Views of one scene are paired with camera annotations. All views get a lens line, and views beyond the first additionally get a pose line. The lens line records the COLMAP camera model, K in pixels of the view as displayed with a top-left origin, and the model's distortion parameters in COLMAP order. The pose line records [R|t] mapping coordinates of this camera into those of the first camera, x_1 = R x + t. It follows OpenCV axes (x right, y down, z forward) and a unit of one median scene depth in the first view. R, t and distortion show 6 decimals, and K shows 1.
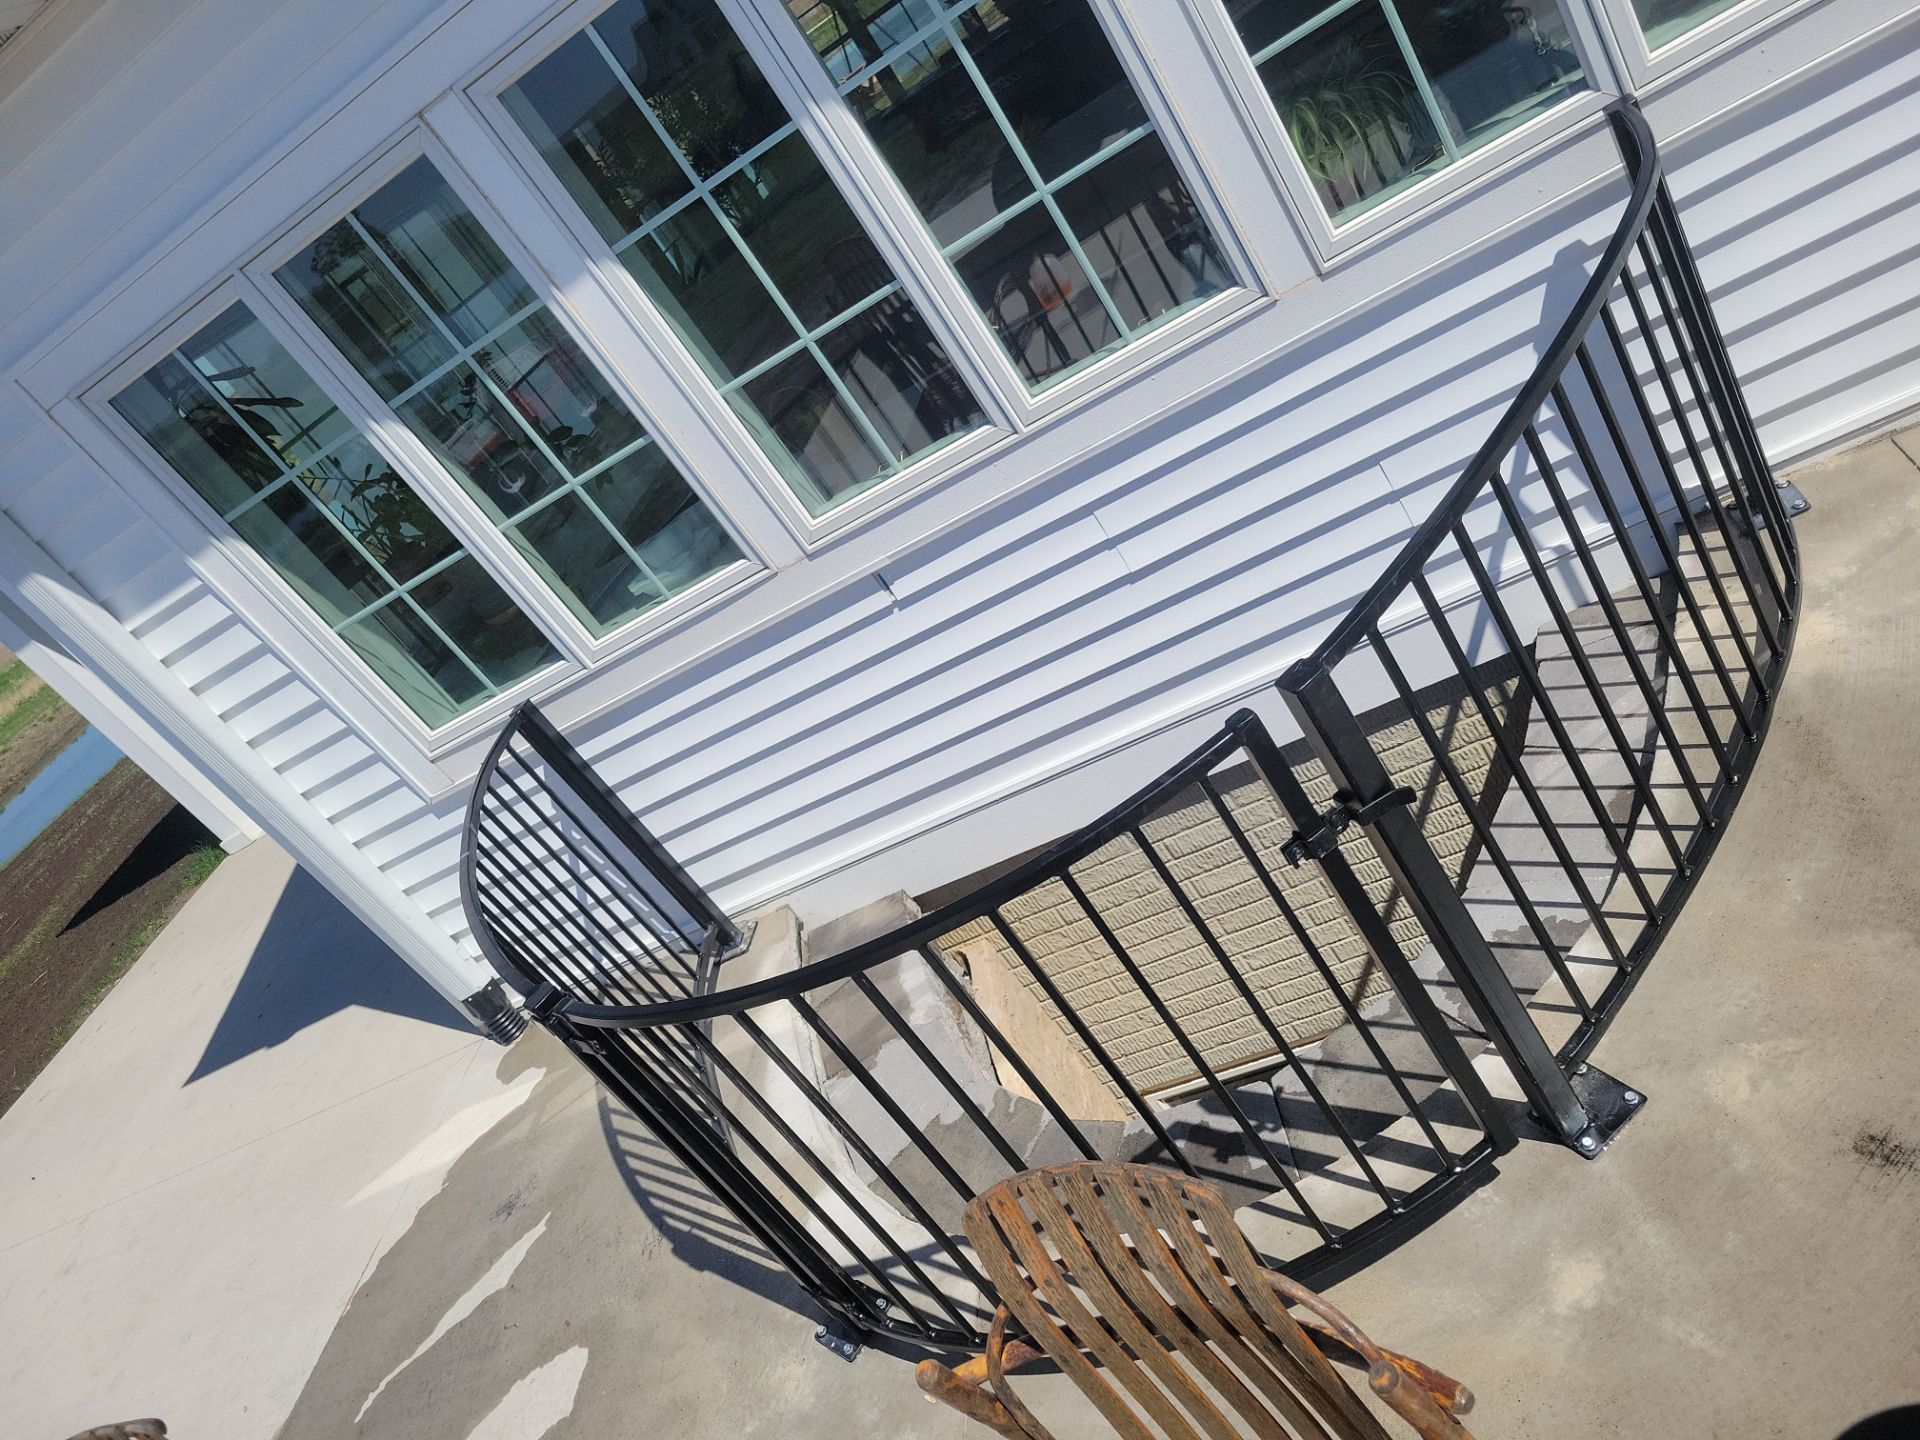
lens RADIAL K [[1439.0, 0, 965.8], [0, 1439.0, 702.6], [0, 0, 1]] dist [0.029280, -0.008737]
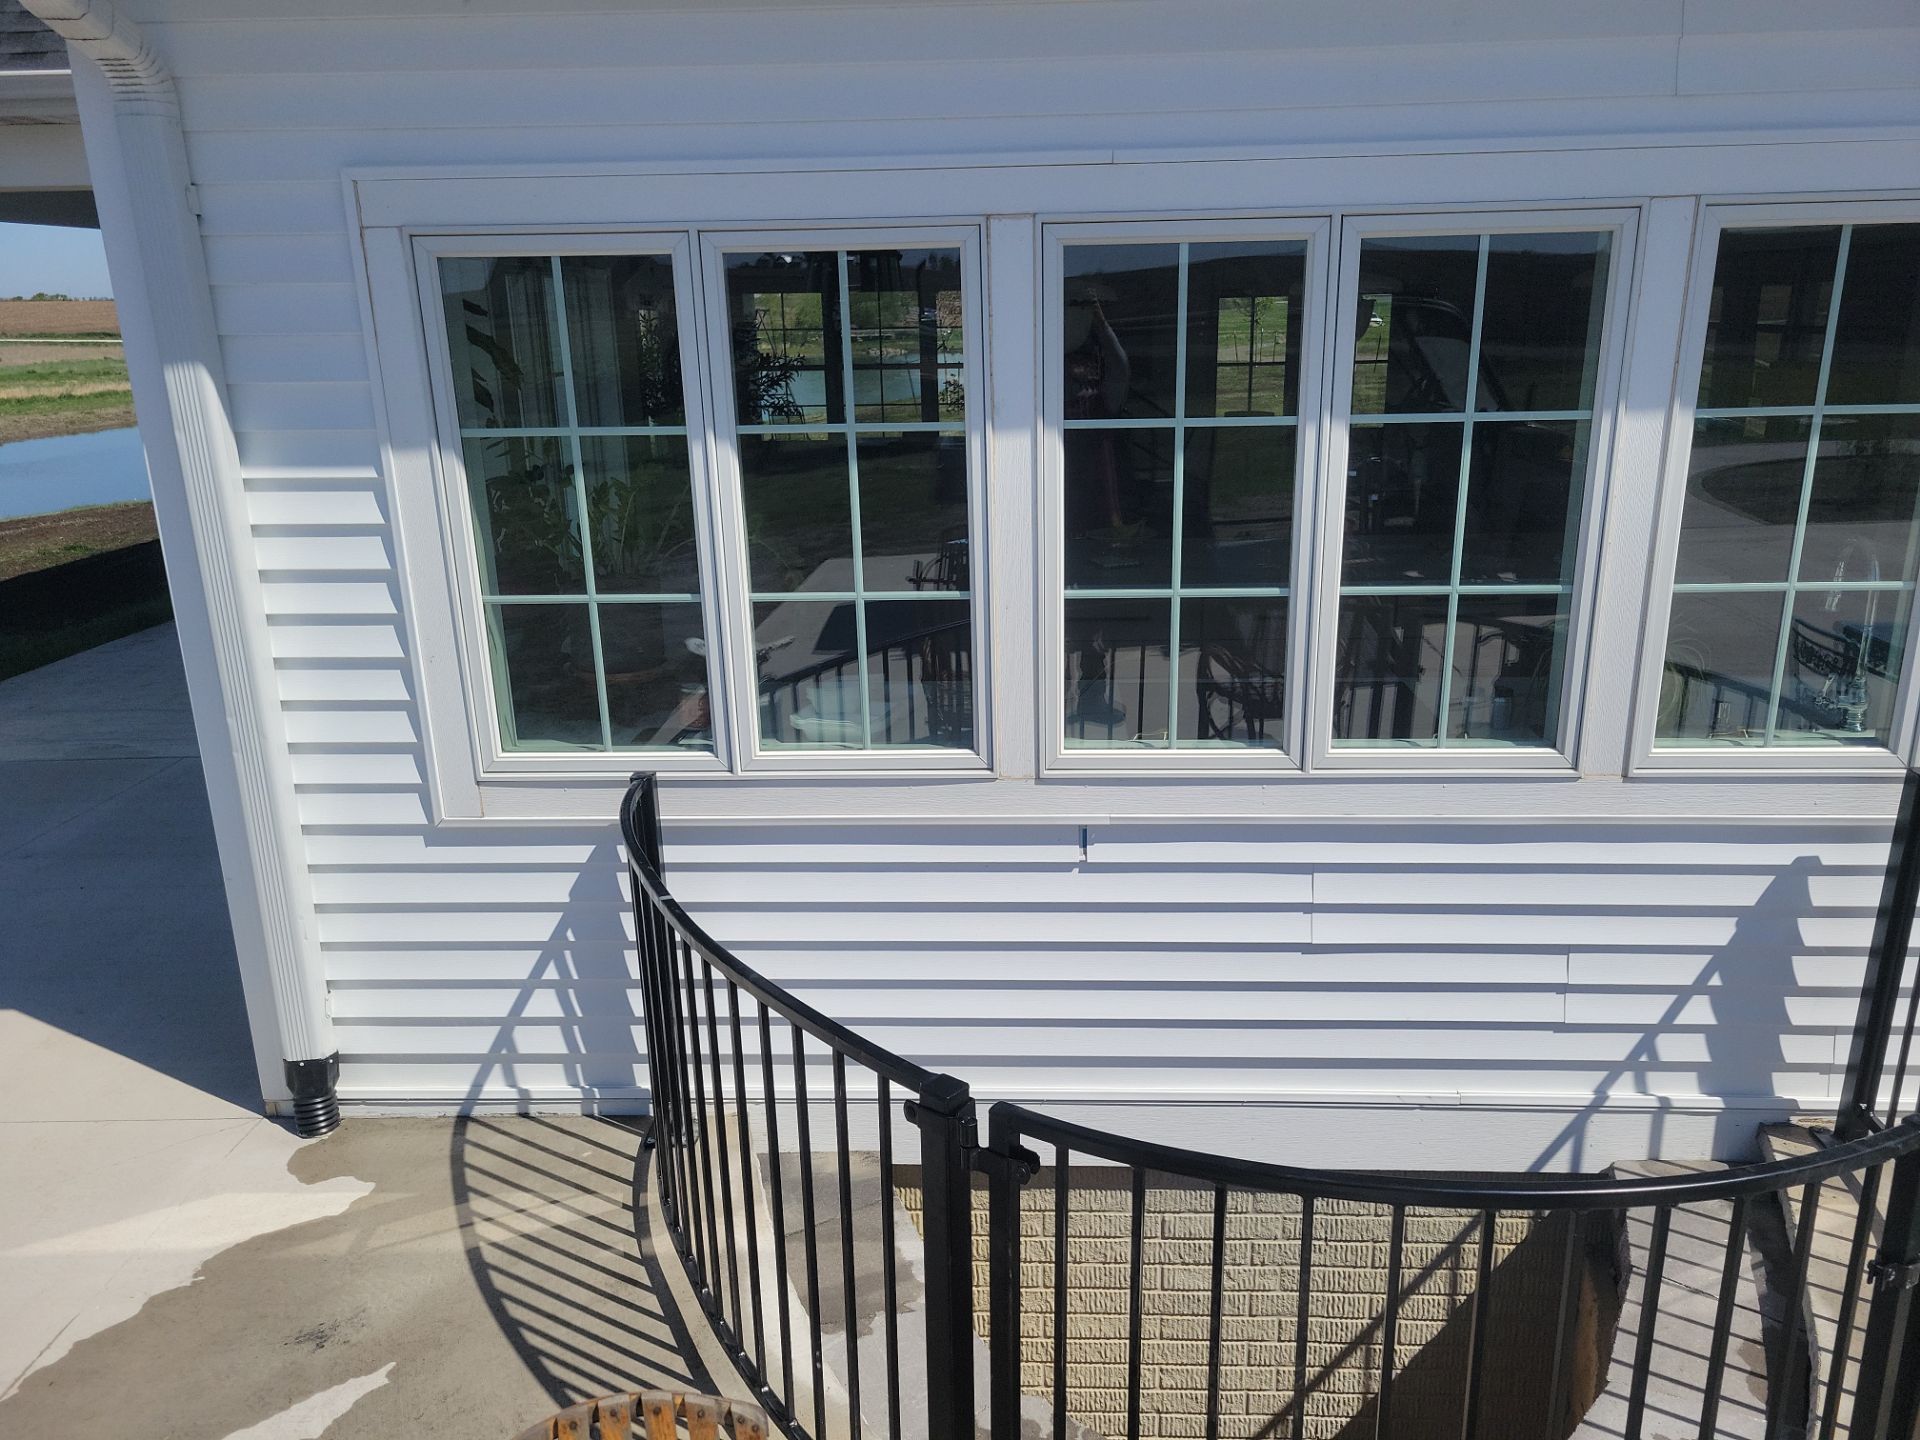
lens RADIAL K [[1355.5, 0, 966.8], [0, 1355.5, 732.2], [0, 0, 1]] dist [0.062919, -0.078751]
pose [[0.846130, 0.479263, 0.233175, -0.391238], [-0.400513, 0.860406, -0.315104, 0.184650], [-0.351643, 0.173230, 0.919967, 0.174694]]
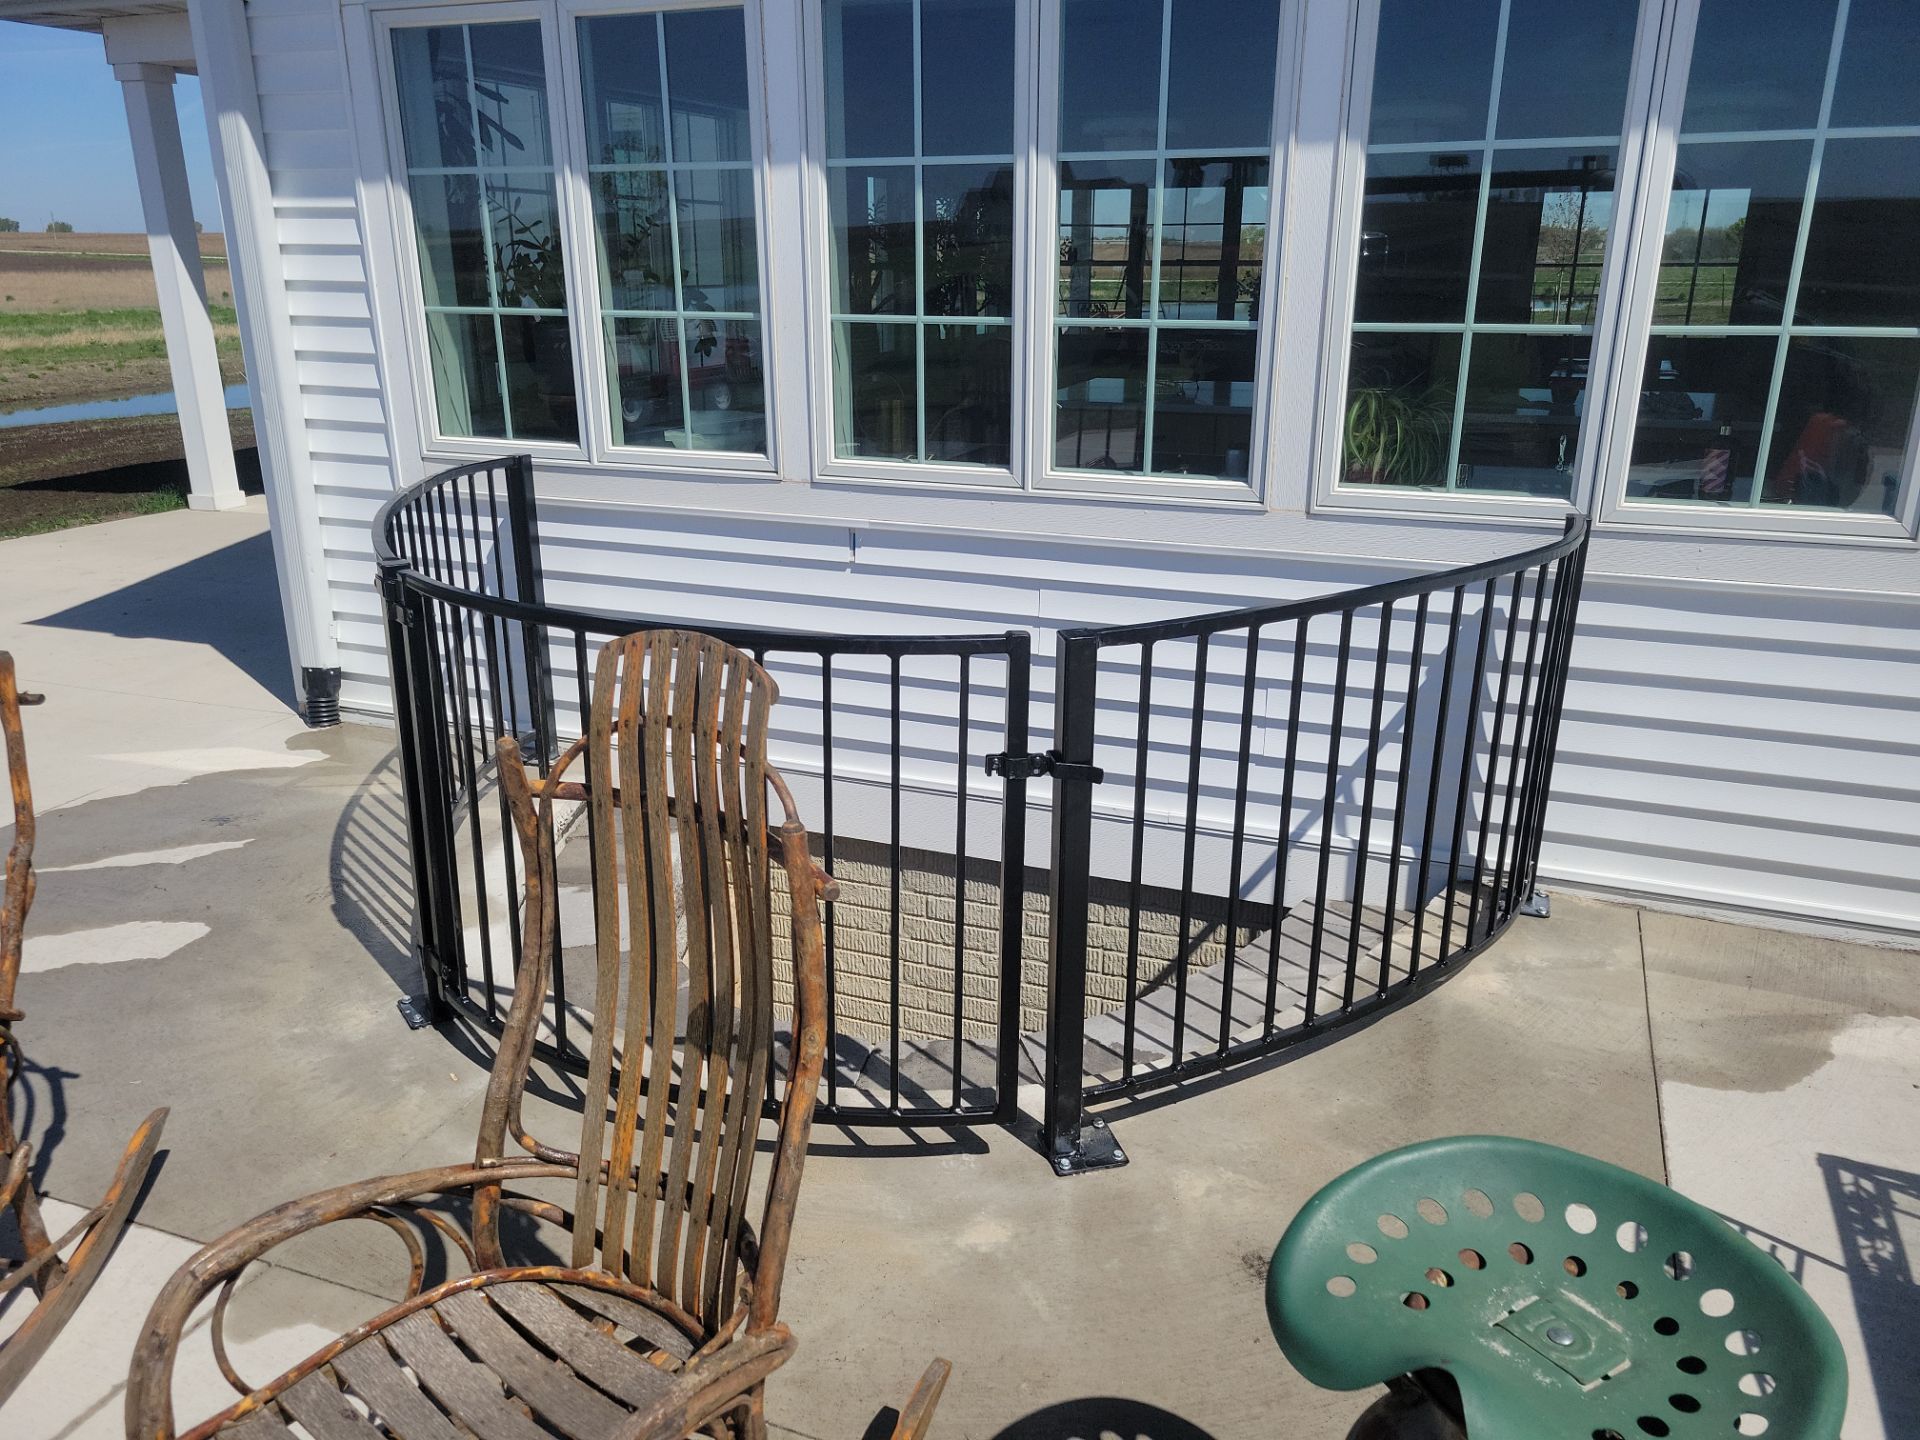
lens RADIAL K [[1422.7, 0, 960.0], [0, 1422.7, 720.0], [0, 0, 1]] dist [0.026688, -0.007484]
pose [[0.819272, 0.573346, -0.008281, 0.104469], [-0.569459, 0.811856, -0.128865, 0.131111], [-0.067162, 0.110291, 0.991628, -0.096798]]
